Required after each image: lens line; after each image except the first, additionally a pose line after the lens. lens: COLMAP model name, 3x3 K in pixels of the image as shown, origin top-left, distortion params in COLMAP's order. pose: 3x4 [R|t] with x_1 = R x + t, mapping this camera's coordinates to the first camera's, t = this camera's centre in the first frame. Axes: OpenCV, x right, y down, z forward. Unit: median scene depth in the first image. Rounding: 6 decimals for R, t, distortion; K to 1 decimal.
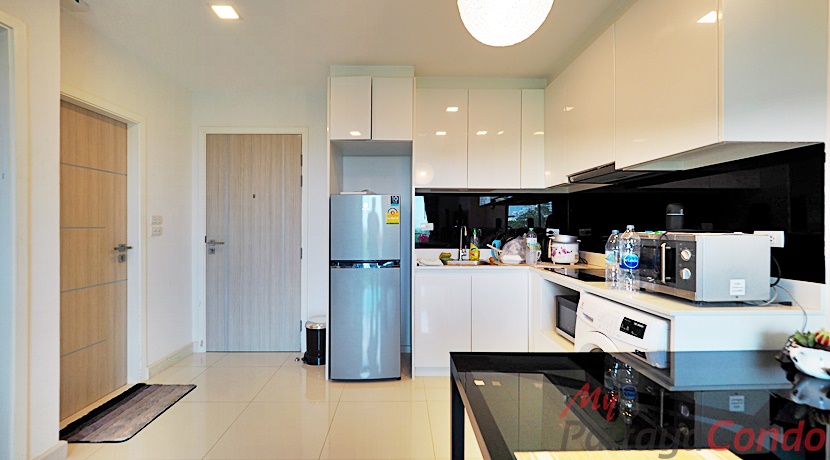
lens RADIAL K [[346.5, 0, 401.6], [0, 346.5, 226.4], [0, 0, 1]] dist [0.000175, -0.000393]
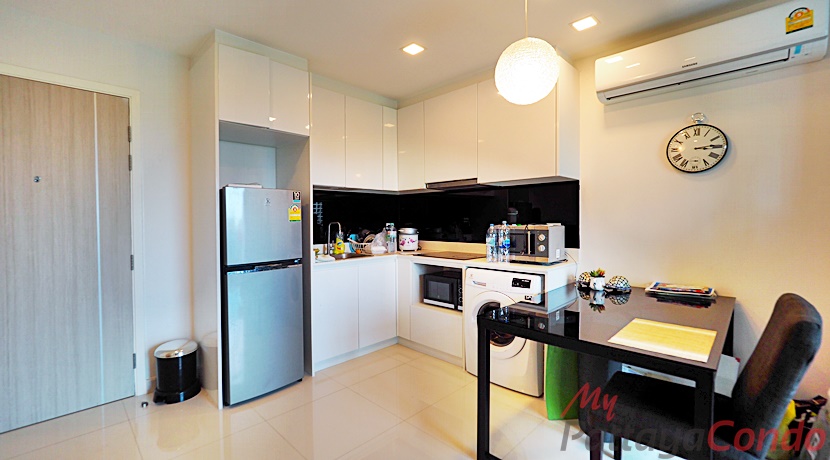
lens RADIAL K [[346.5, 0, 401.6], [0, 346.5, 226.4], [0, 0, 1]] dist [0.000175, -0.000393]
pose [[0.730773, -0.021158, 0.682293, -0.437566], [0.009540, 0.999738, 0.020784, -0.008930], [-0.682554, -0.008679, 0.730783, 0.094277]]
